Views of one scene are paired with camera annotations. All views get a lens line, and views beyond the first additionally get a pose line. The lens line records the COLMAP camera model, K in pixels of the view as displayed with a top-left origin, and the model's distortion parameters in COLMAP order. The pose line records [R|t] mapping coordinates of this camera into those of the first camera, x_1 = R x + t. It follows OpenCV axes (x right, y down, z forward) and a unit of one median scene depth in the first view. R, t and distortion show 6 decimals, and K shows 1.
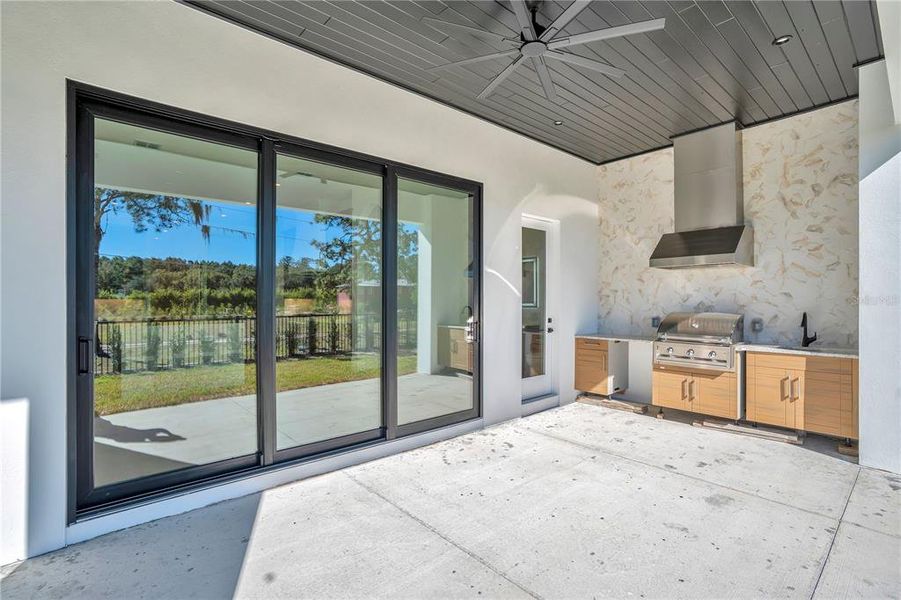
lens RADIAL K [[434.8, 0, 450.5], [0, 434.8, 300.0], [0, 0, 1]] dist [0.001791, 0.000920]
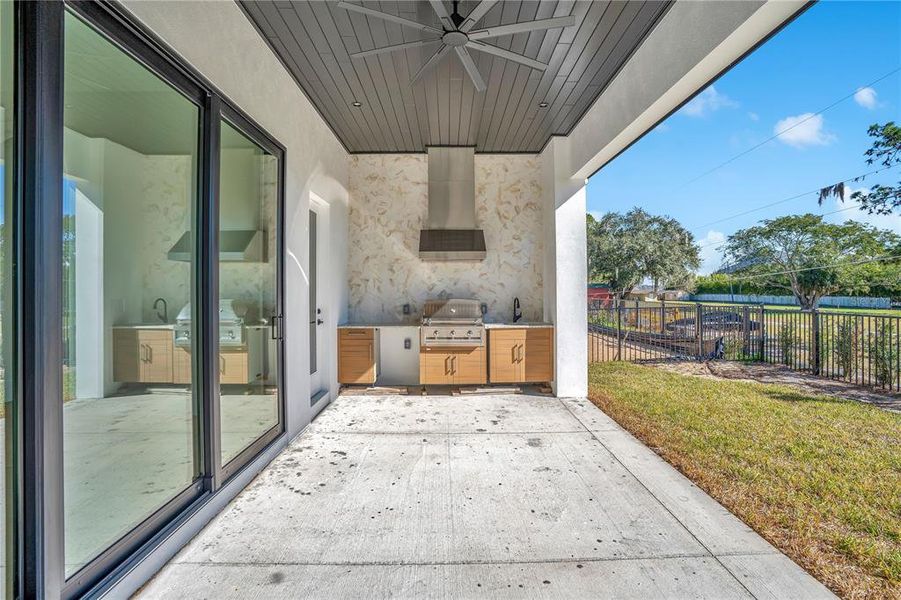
lens RADIAL K [[446.9, 0, 451.6], [0, 446.9, 284.0], [0, 0, 1]] dist [-0.038155, 0.000729]
pose [[0.644488, 0.007969, 0.764573, -0.369640], [0.002497, 0.999918, -0.012526, 0.002563], [-0.764610, 0.009982, 0.644415, 0.221318]]
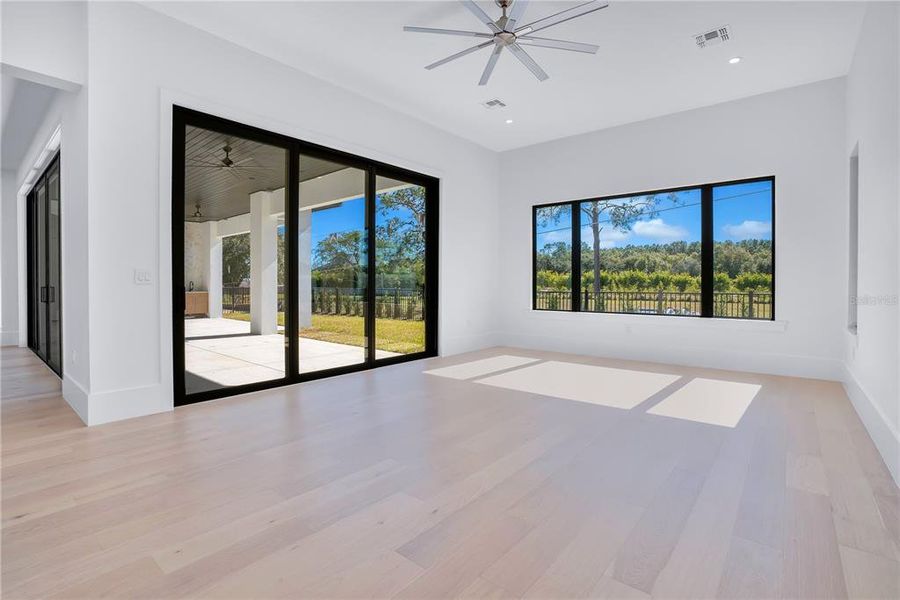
lens RADIAL K [[430.0, 0, 448.7], [0, 430.0, 288.4], [0, 0, 1]] dist [-0.000340, 0.000117]
pose [[-0.135492, -0.010127, 0.990727, -2.896385], [0.001712, 0.999944, 0.010455, 0.084266], [-0.990777, 0.003113, -0.135467, -0.620400]]
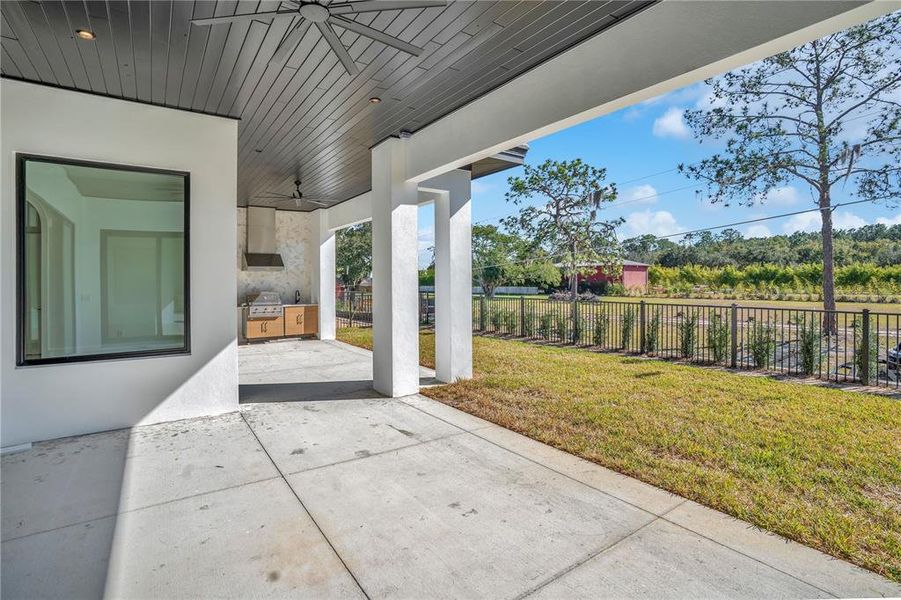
lens RADIAL K [[446.9, 0, 451.6], [0, 446.9, 284.0], [0, 0, 1]] dist [-0.038155, 0.000729]
pose [[0.115814, -0.007909, 0.993239, -1.558509], [0.009032, 0.999935, 0.006910, -0.017263], [-0.993230, 0.008171, 0.115878, -0.197200]]
